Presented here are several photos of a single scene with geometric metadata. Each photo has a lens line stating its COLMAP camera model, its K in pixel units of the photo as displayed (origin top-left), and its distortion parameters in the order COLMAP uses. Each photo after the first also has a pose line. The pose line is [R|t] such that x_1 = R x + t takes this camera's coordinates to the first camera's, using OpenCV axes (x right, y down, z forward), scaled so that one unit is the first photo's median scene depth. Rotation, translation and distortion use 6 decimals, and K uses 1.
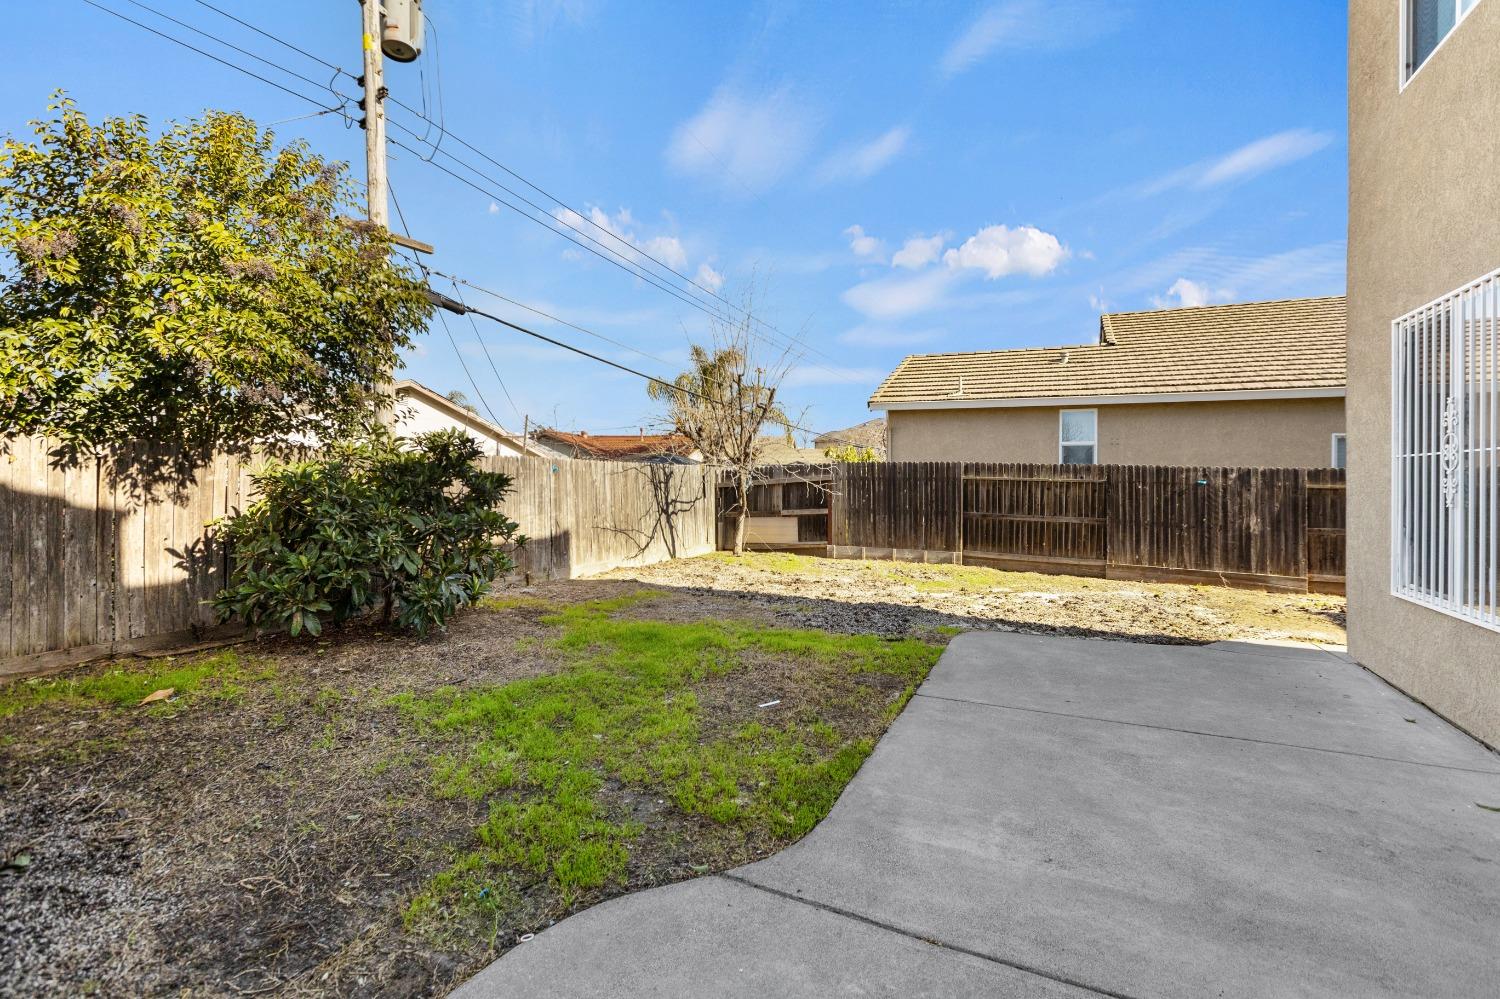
lens RADIAL K [[675.8, 0, 747.6], [0, 675.8, 469.2], [0, 0, 1]] dist [0.002915, -0.001311]
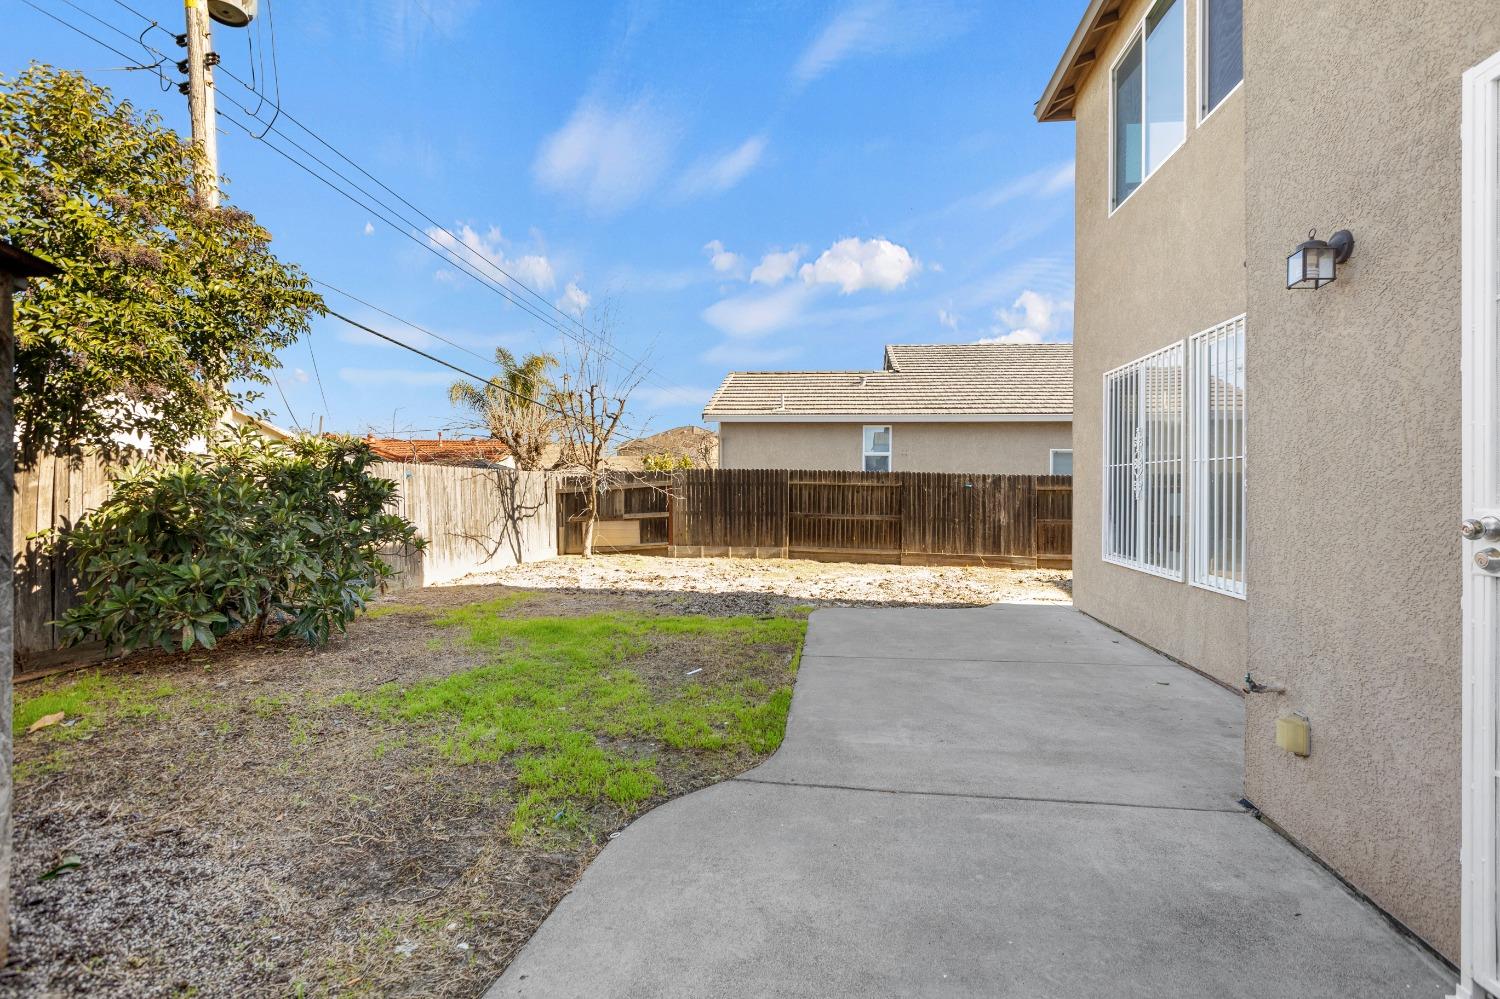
lens RADIAL K [[666.7, 0, 754.5], [0, 666.7, 481.4], [0, 0, 1]] dist [0.000260, 0.000059]
pose [[0.949033, -0.001878, 0.315172, -0.175696], [-0.000517, 0.999972, 0.007515, 0.003182], [-0.315177, -0.007295, 0.949005, -0.105738]]
